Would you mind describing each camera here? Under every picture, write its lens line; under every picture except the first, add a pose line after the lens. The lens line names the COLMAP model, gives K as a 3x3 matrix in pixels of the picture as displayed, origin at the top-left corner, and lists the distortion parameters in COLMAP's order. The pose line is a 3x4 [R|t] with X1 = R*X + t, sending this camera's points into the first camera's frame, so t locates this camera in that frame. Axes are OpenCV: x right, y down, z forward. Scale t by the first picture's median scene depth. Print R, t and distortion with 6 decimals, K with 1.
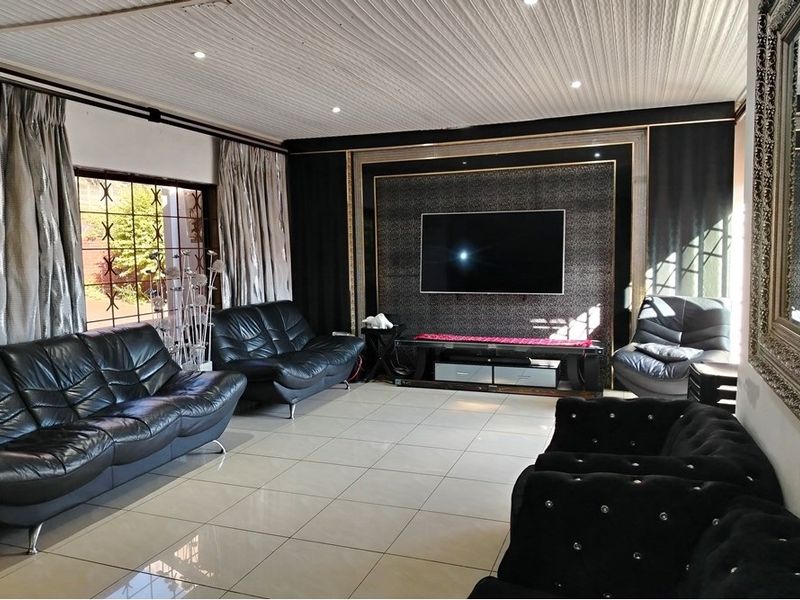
lens RADIAL K [[623.3, 0, 403.0], [0, 623.3, 299.2], [0, 0, 1]] dist [0.056031, -0.086359]
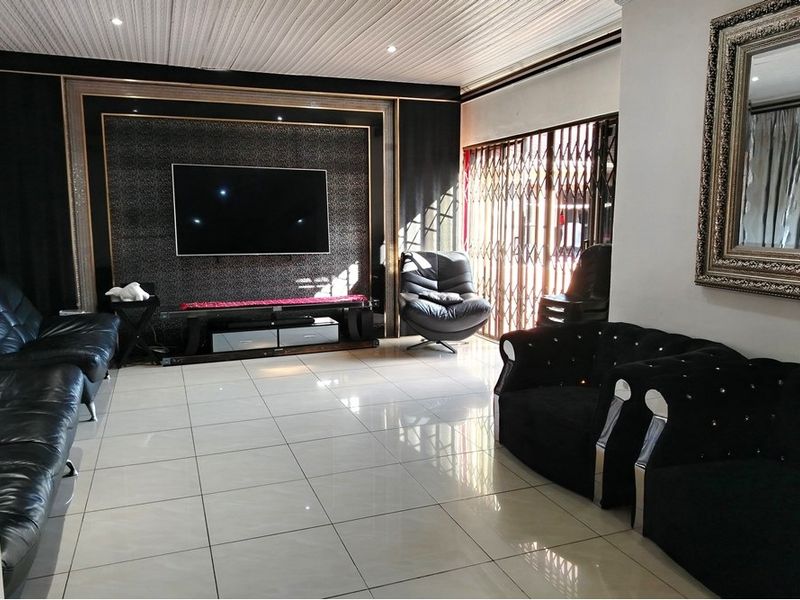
lens RADIAL K [[623.3, 0, 405.8], [0, 623.3, 303.4], [0, 0, 1]] dist [0.056031, -0.086359]
pose [[0.743847, -0.079385, 0.663619, -0.347673], [0.043337, 0.996560, 0.070636, 0.007782], [-0.666944, -0.023784, 0.744728, 0.148483]]
